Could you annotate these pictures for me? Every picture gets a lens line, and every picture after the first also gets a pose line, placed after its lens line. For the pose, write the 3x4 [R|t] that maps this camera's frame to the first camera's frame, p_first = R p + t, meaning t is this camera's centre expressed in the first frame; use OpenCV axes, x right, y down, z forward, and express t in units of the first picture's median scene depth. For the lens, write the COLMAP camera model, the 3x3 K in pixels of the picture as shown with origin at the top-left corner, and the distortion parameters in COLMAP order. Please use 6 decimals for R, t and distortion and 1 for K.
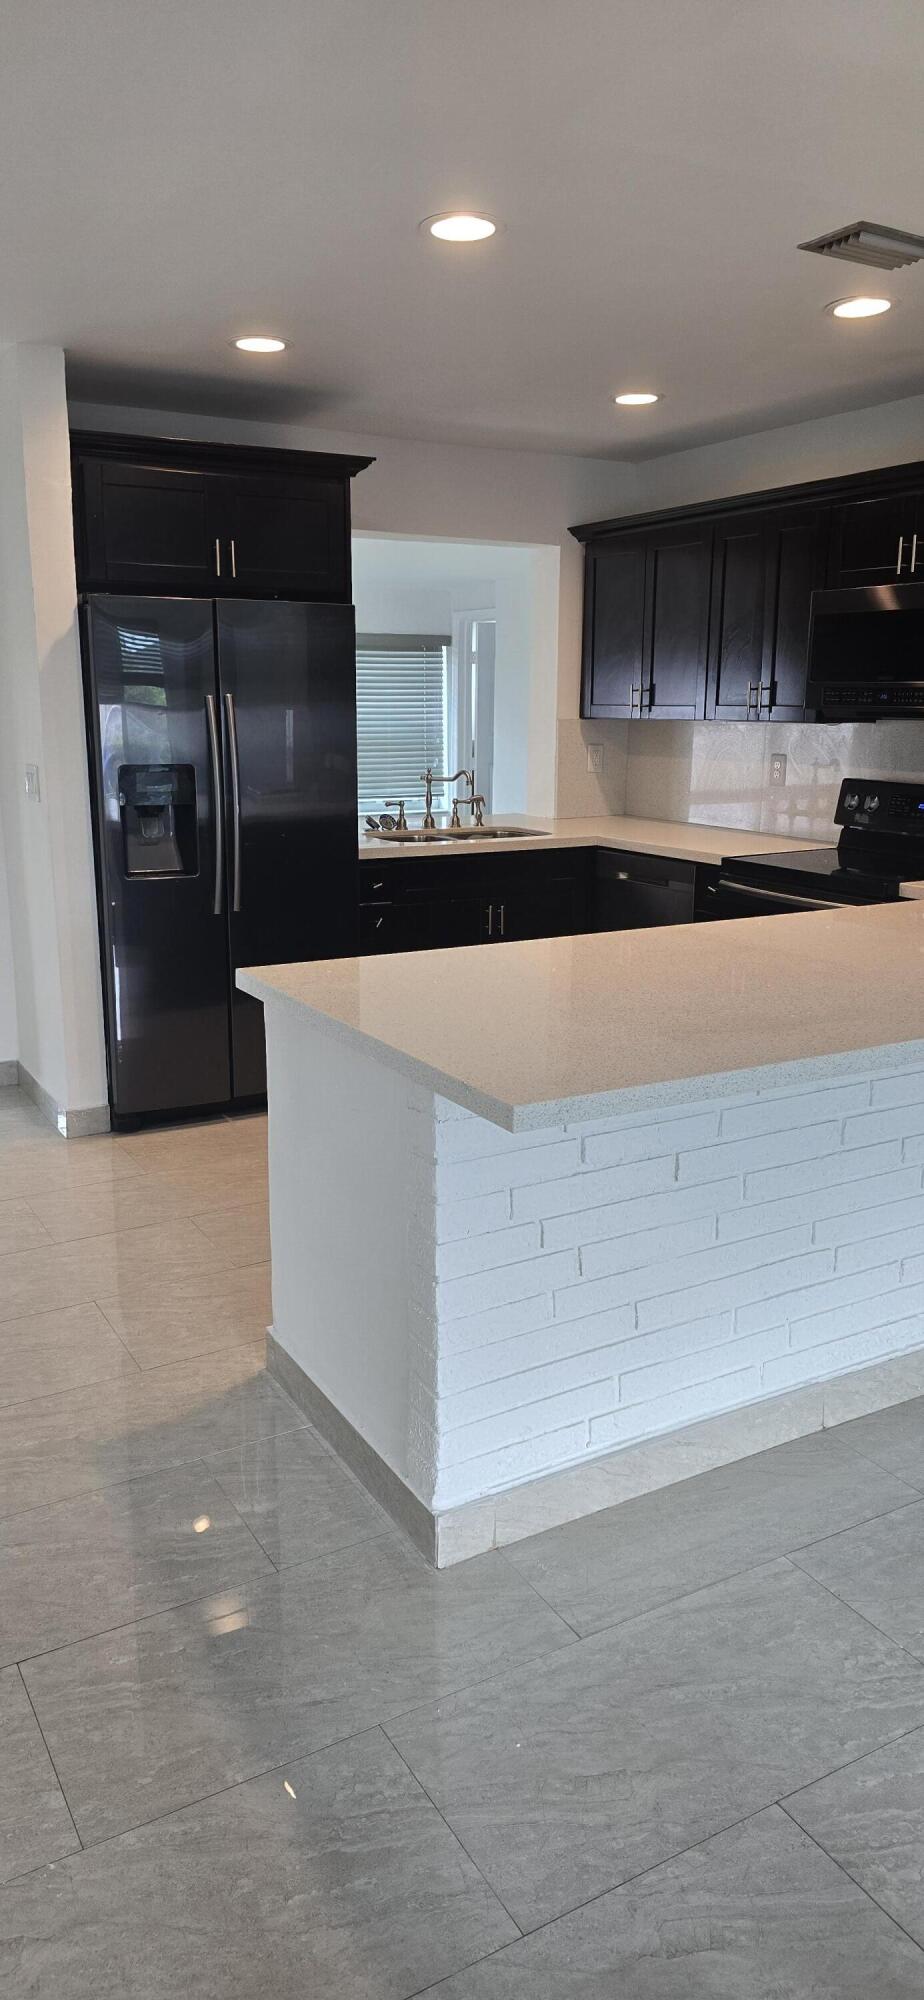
lens RADIAL K [[1343.7, 0, 462.1], [0, 1343.7, 992.6], [0, 0, 1]] dist [0.044025, -0.033949]
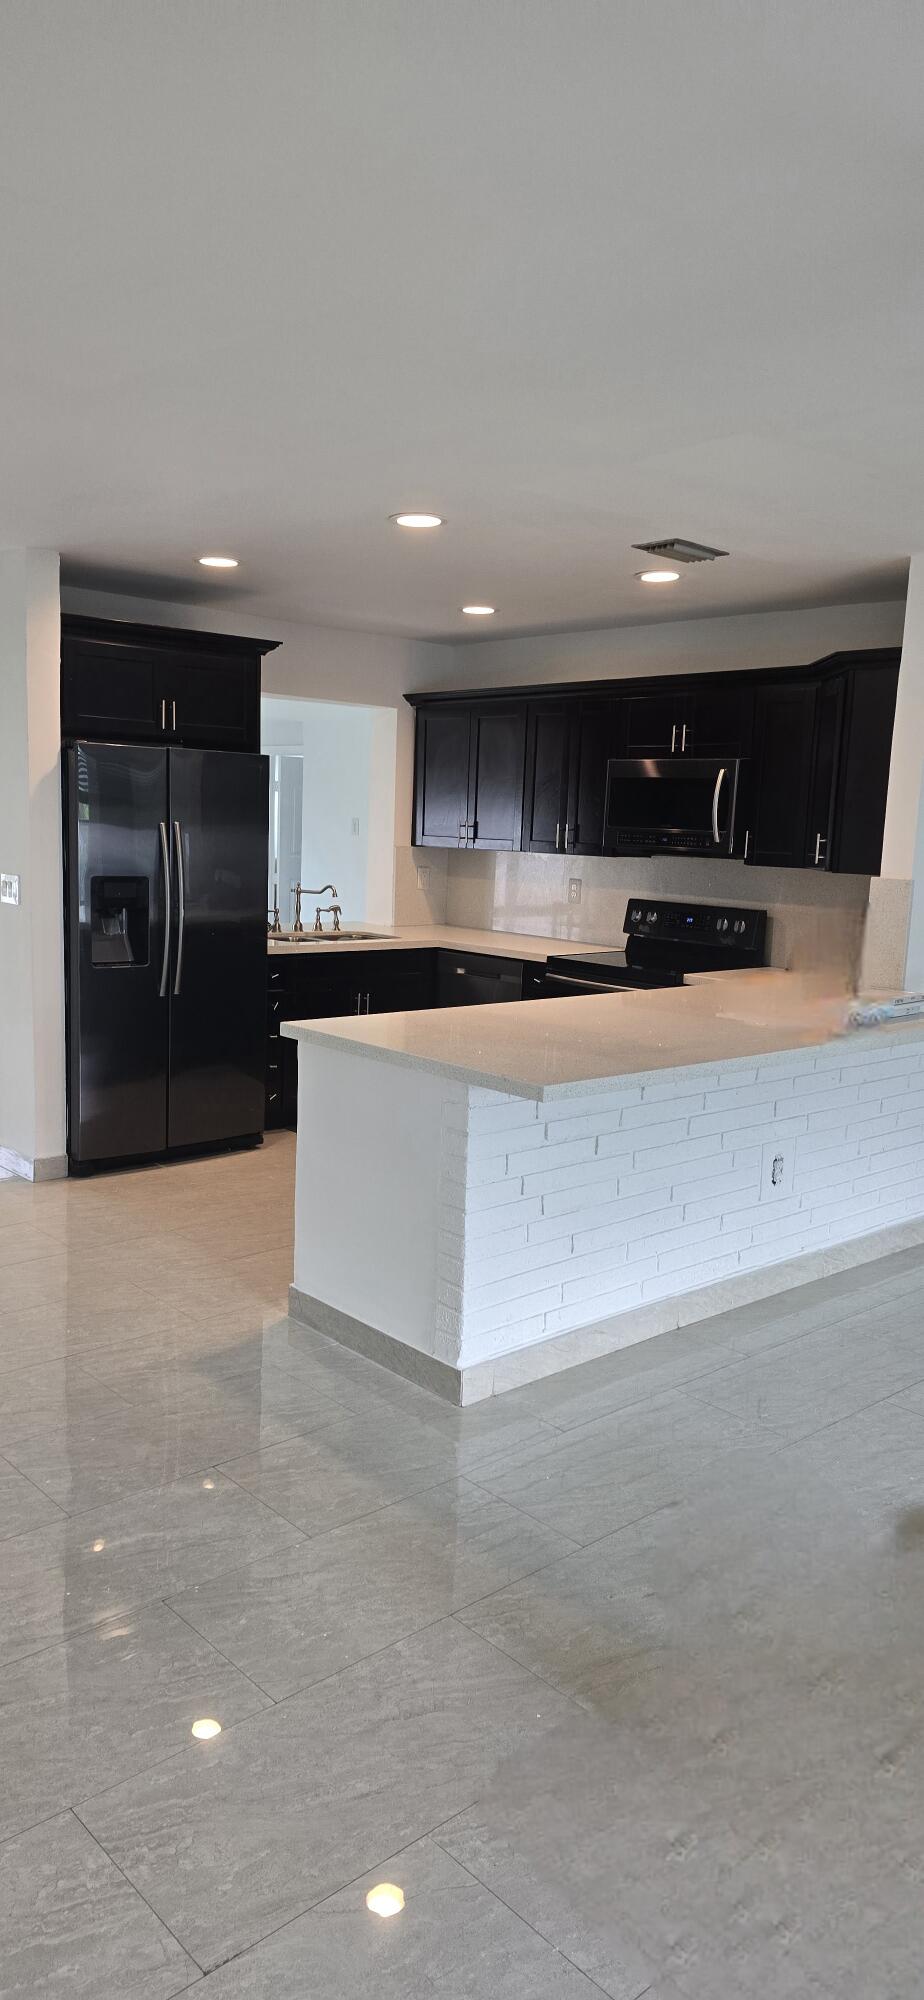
lens RADIAL K [[1343.7, 0, 460.3], [0, 1343.7, 1025.4], [0, 0, 1]] dist [0.044025, -0.033949]
pose [[0.976000, -0.001163, 0.217767, -0.205003], [0.014443, 0.998130, -0.059401, 0.051023], [-0.217291, 0.061121, 0.974191, -0.295975]]
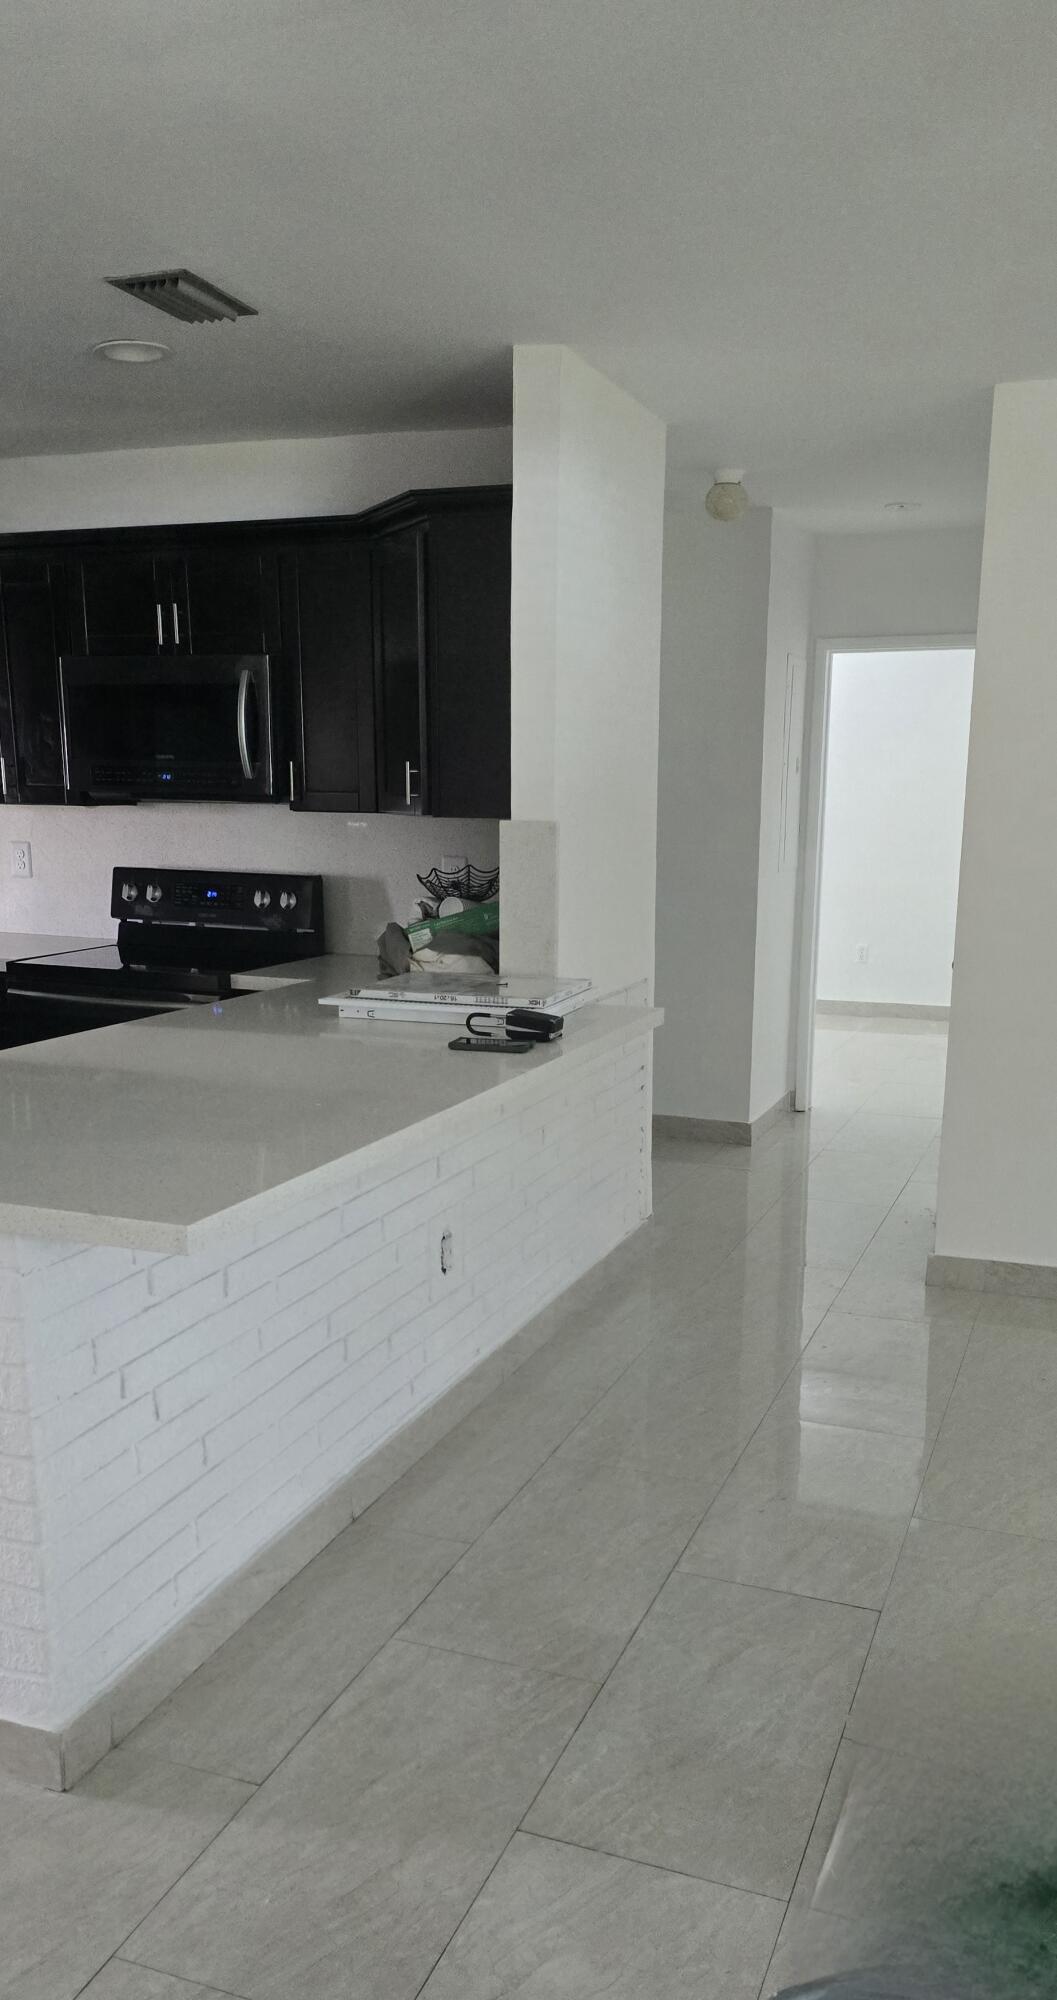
lens RADIAL K [[1523.7, 0, 555.6], [0, 1523.7, 1152.9], [0, 0, 1]] dist [0.044855, -0.023439]
pose [[0.771455, -0.147299, 0.619000, -0.191617], [0.131659, 0.988735, 0.071196, -0.003350], [-0.622514, 0.026572, 0.782157, 0.014814]]
